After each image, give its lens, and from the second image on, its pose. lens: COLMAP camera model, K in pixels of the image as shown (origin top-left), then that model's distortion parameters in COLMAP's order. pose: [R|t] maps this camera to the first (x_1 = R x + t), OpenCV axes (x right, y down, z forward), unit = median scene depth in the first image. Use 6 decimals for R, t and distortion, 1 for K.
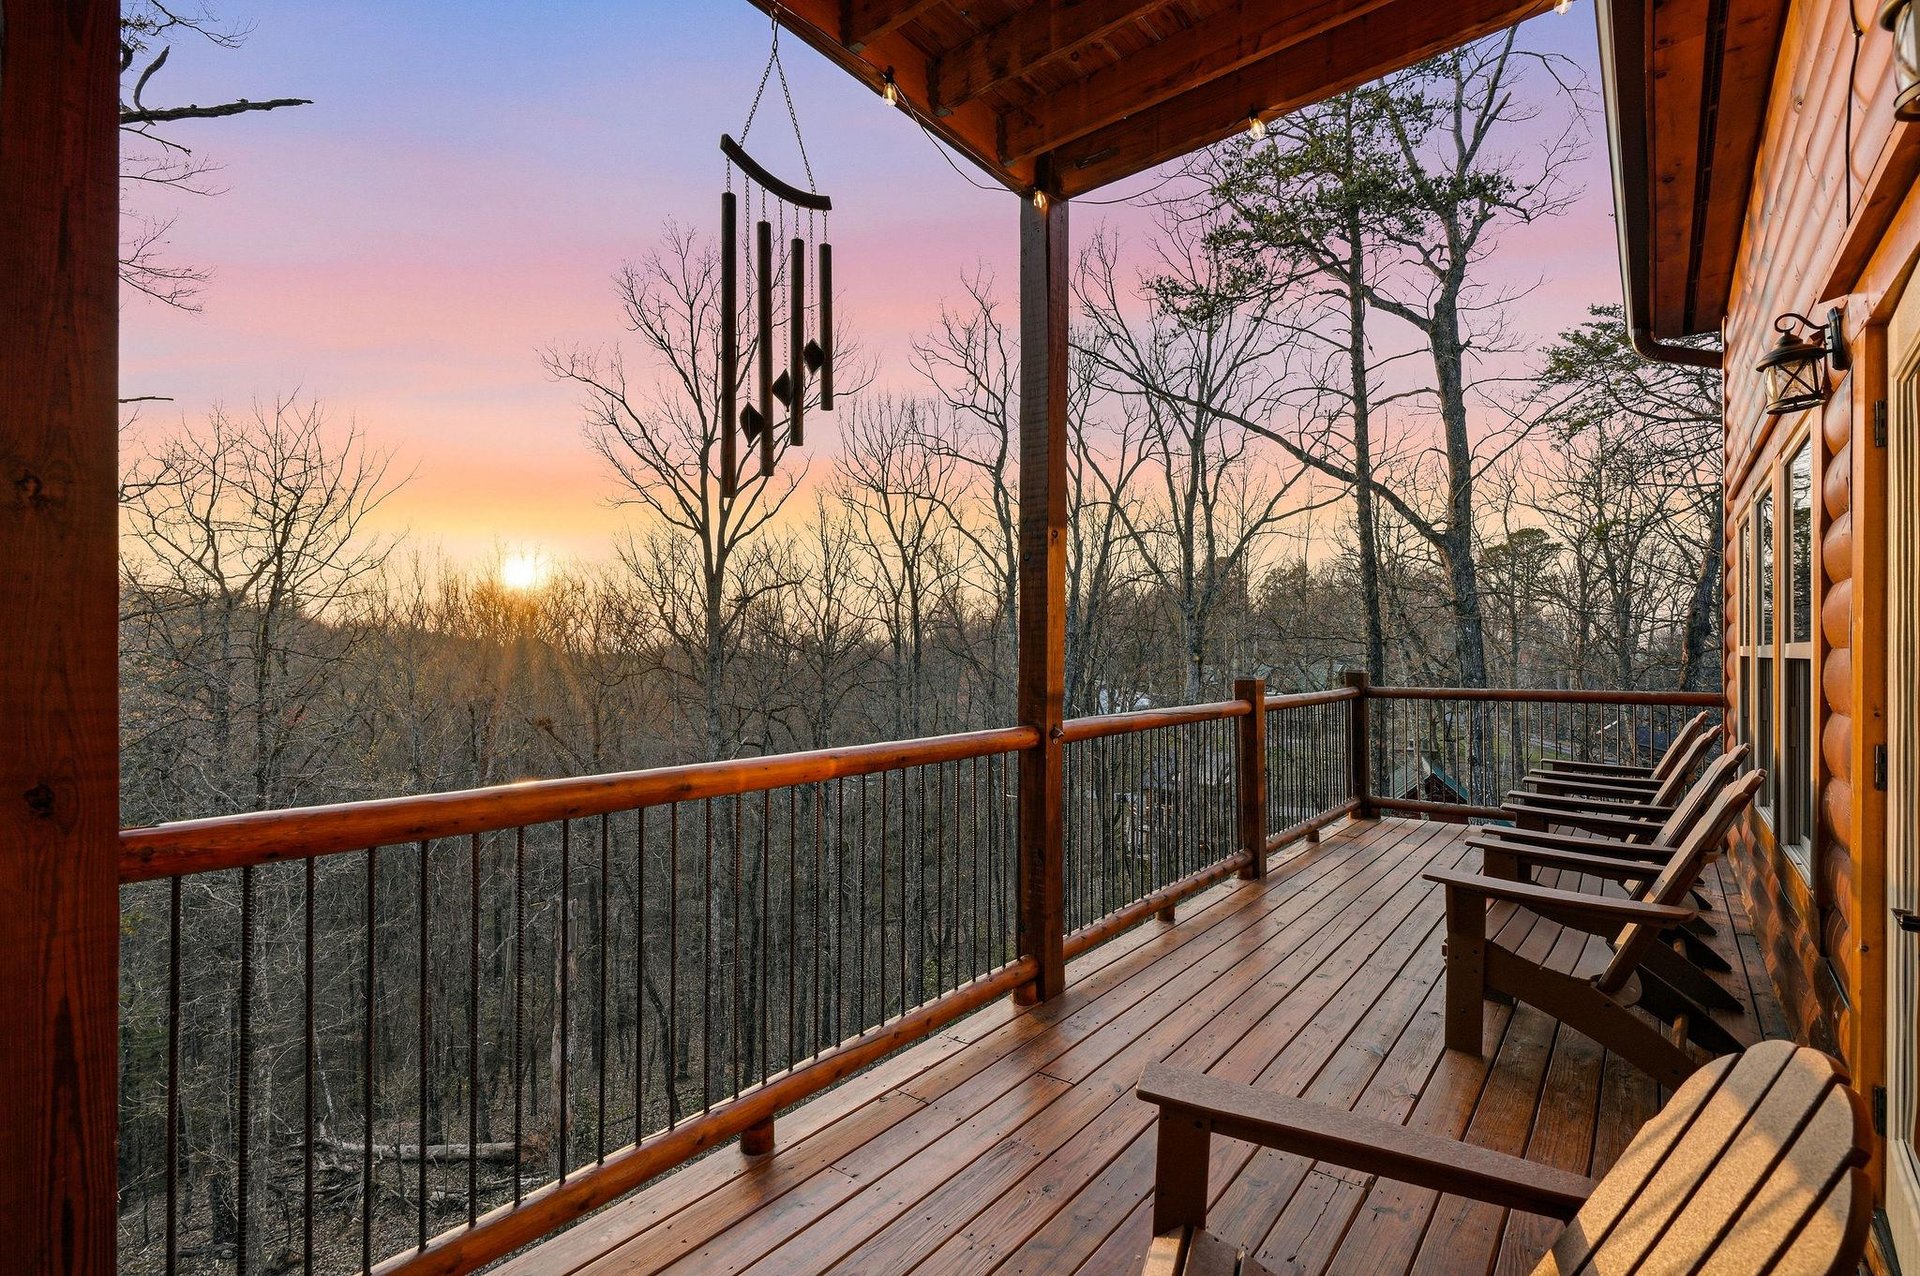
lens RADIAL K [[872.7, 0, 964.1], [0, 872.7, 654.8], [0, 0, 1]] dist [-0.003338, 0.000831]
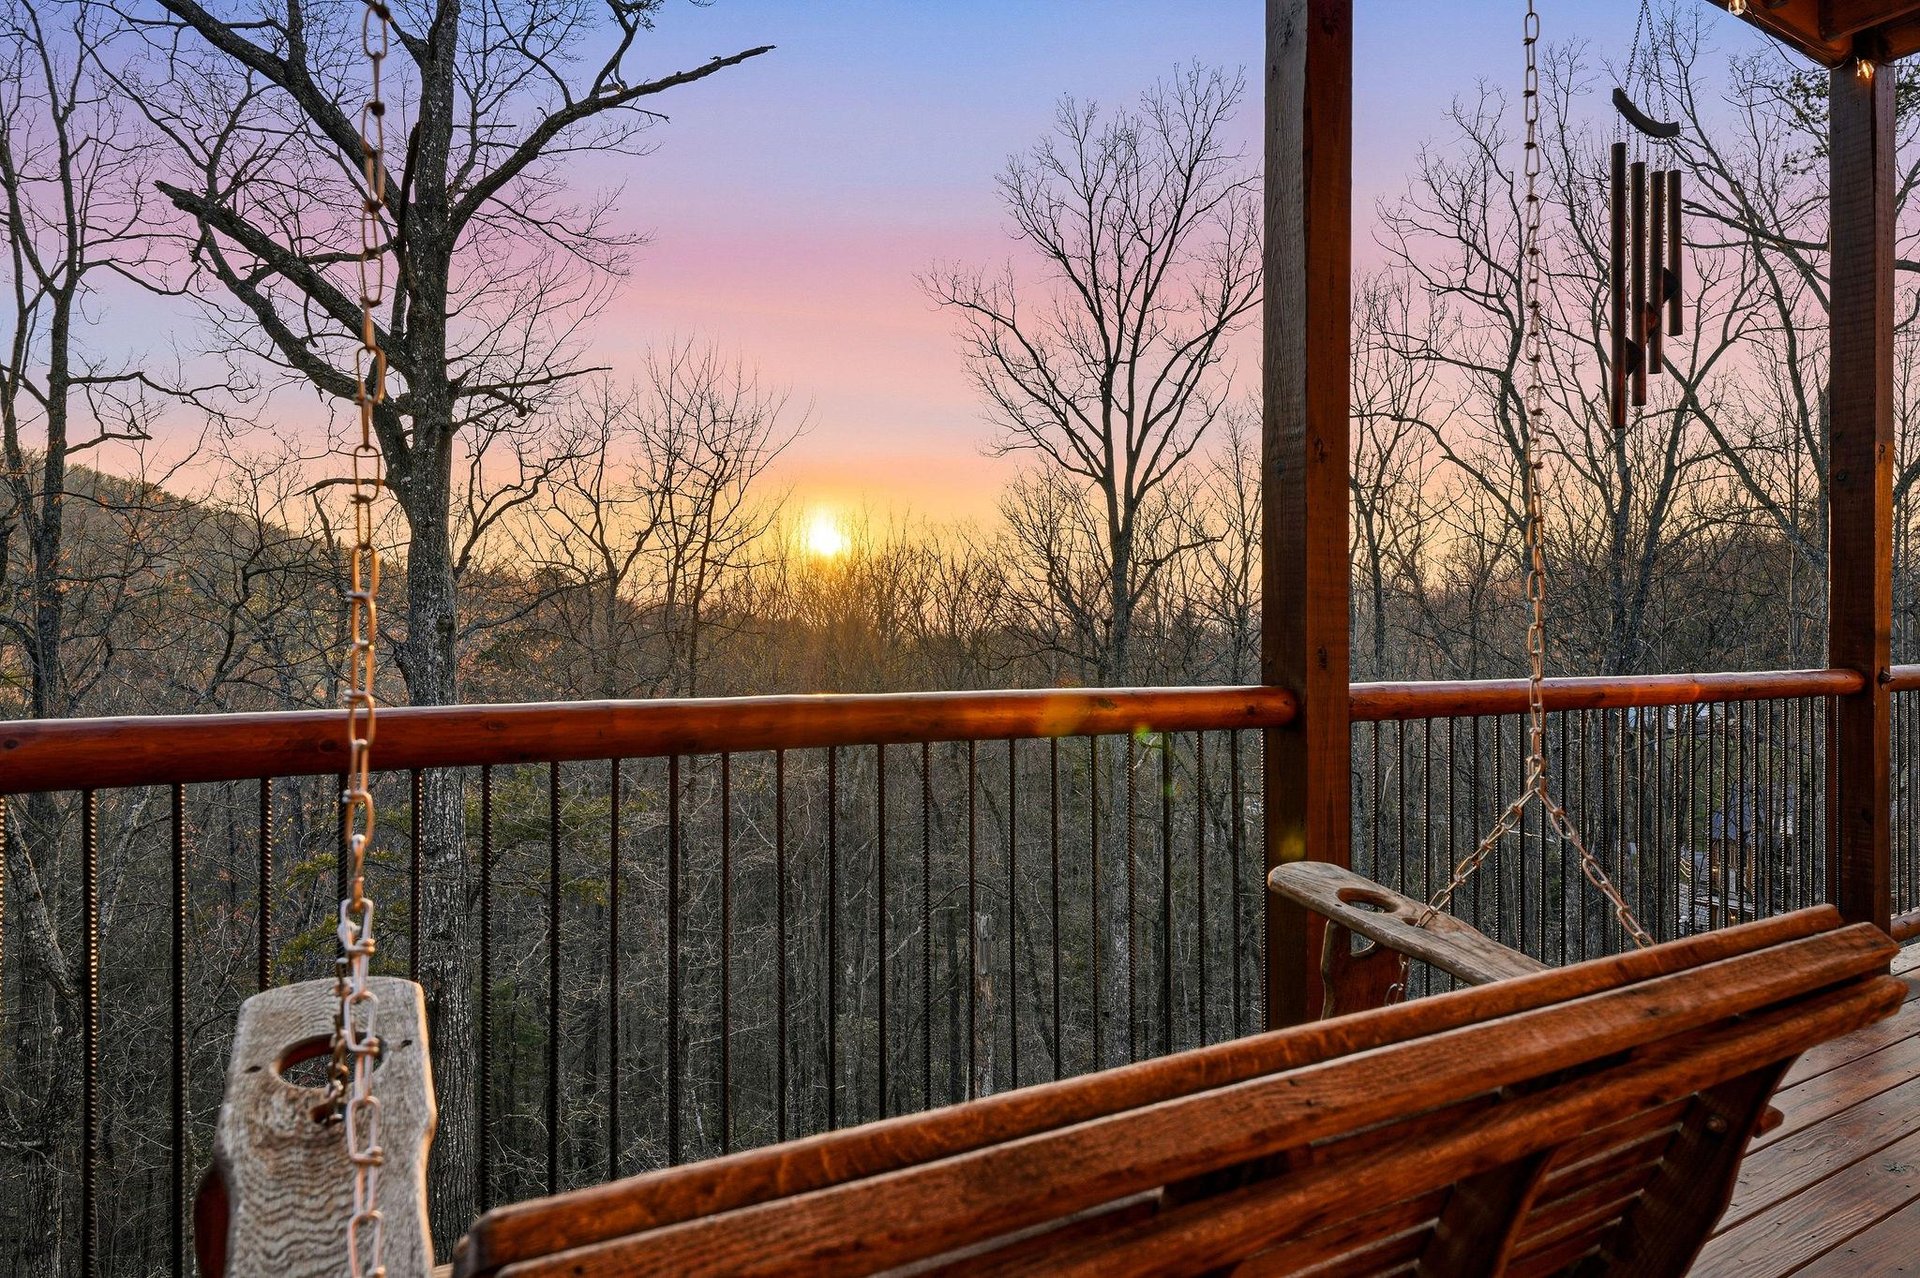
lens RADIAL K [[1172.1, 0, 964.7], [0, 1172.1, 633.8], [0, 0, 1]] dist [-0.009545, 0.005317]
pose [[0.938216, -0.002088, -0.346045, -0.048429], [0.000223, 0.999985, -0.005427, 0.007168], [0.346051, 0.005014, 0.938202, -0.056100]]
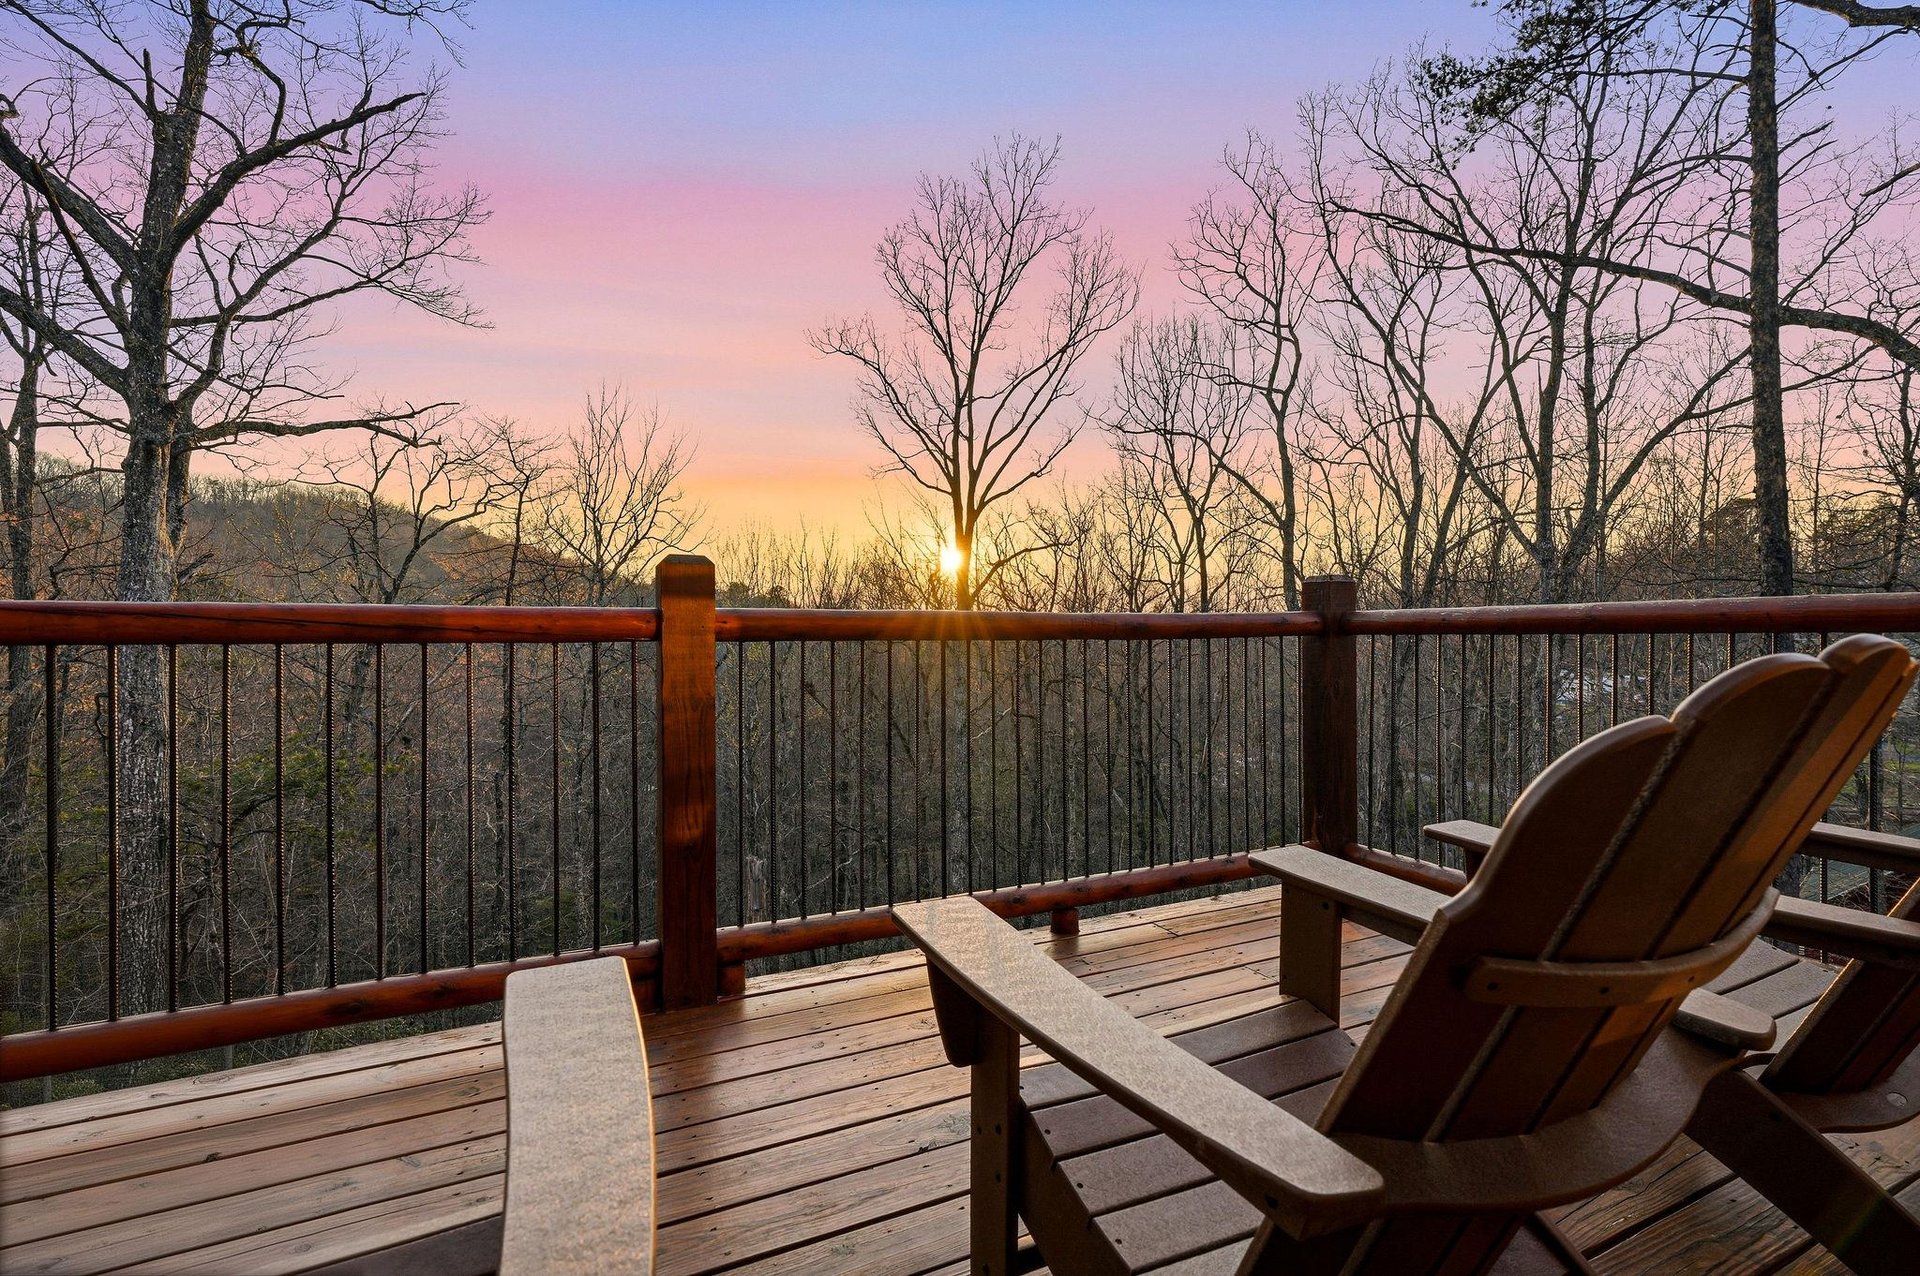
lens RADIAL K [[872.7, 0, 963.4], [0, 872.7, 652.4], [0, 0, 1]] dist [-0.003338, 0.000831]
pose [[0.898923, 0.003722, -0.438091, 0.132171], [0.005179, 0.999804, 0.019120, 0.014879], [0.438076, -0.019457, 0.898727, 0.134071]]
